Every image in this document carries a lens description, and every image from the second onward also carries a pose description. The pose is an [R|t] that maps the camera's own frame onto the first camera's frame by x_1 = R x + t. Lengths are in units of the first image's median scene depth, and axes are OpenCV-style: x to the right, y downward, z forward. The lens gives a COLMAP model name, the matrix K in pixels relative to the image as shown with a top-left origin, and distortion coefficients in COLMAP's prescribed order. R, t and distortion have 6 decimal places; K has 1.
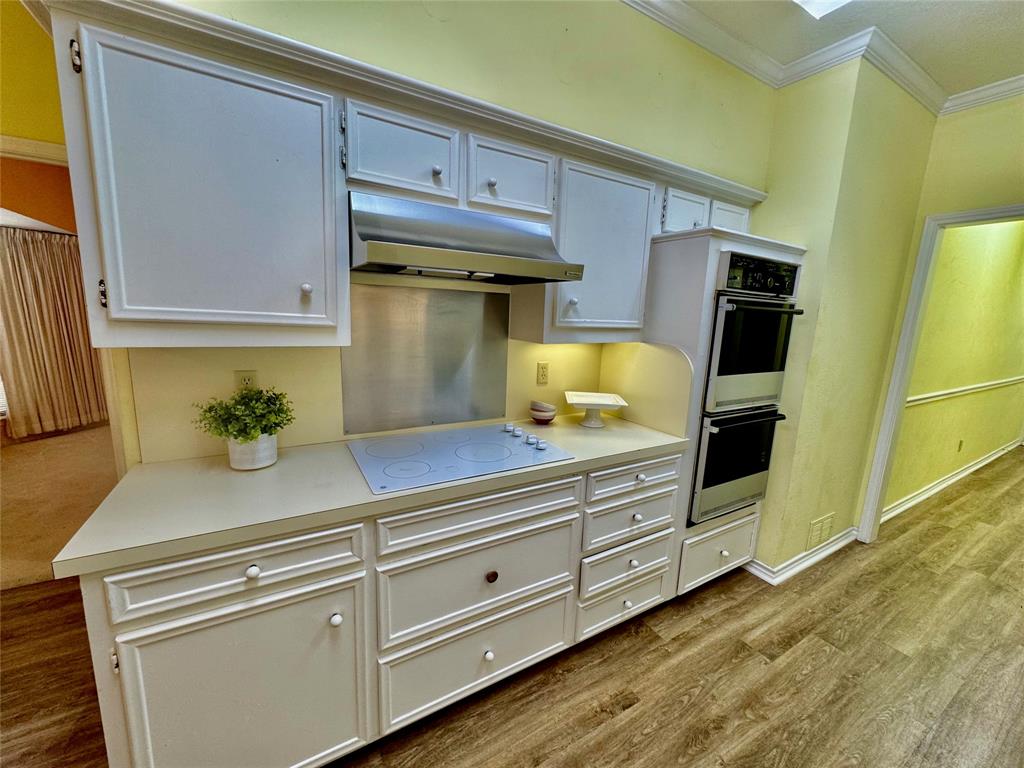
lens RADIAL K [[408.5, 0, 512.0], [0, 408.5, 384.7], [0, 0, 1]] dist [-0.003252, 0.000456]
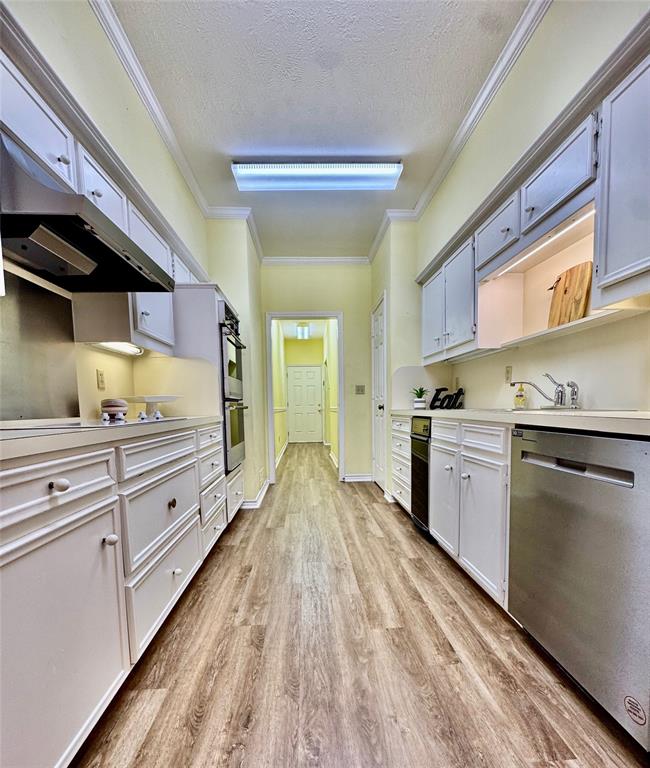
lens RADIAL K [[346.6, 0, 325.0], [0, 346.6, 432.1], [0, 0, 1]] dist [-0.002510, 0.000034]
pose [[0.456019, -0.114789, 0.882536, -0.586268], [0.193922, 0.980636, 0.027346, 0.243112], [-0.868586, 0.158672, 0.469448, 0.035344]]
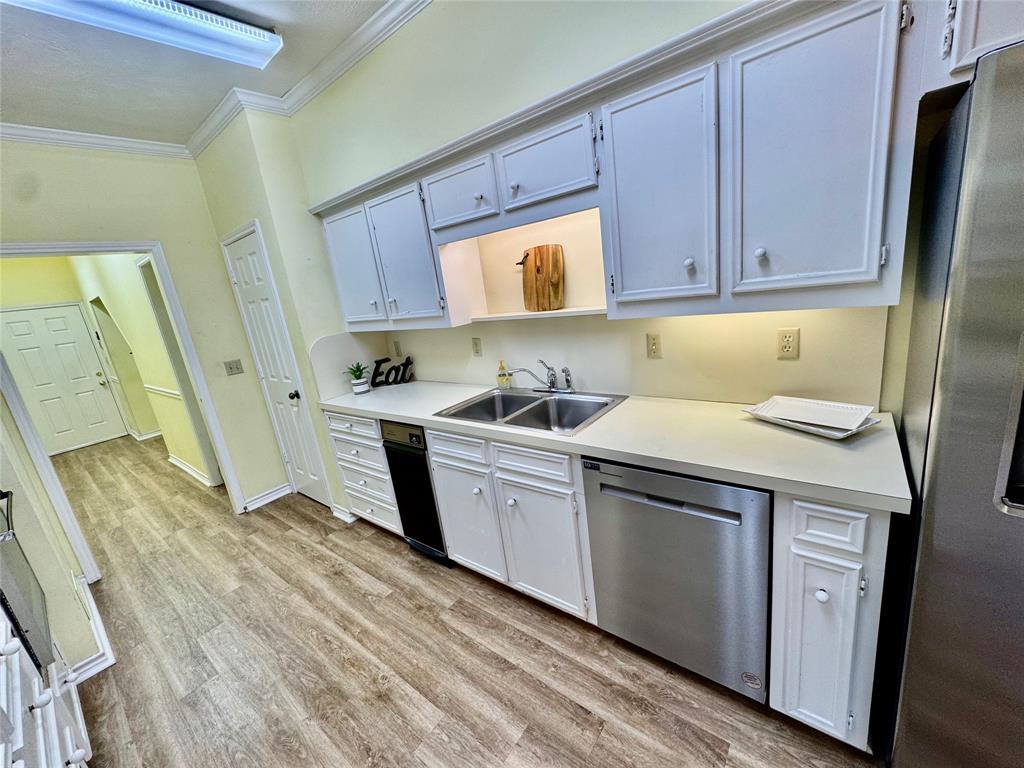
lens RADIAL K [[408.5, 0, 512.0], [0, 408.5, 384.7], [0, 0, 1]] dist [-0.003252, 0.000456]
pose [[-0.362523, -0.222380, 0.905055, -0.393742], [0.281060, 0.899816, 0.333672, -0.113601], [-0.888584, 0.375339, -0.263702, 0.319405]]
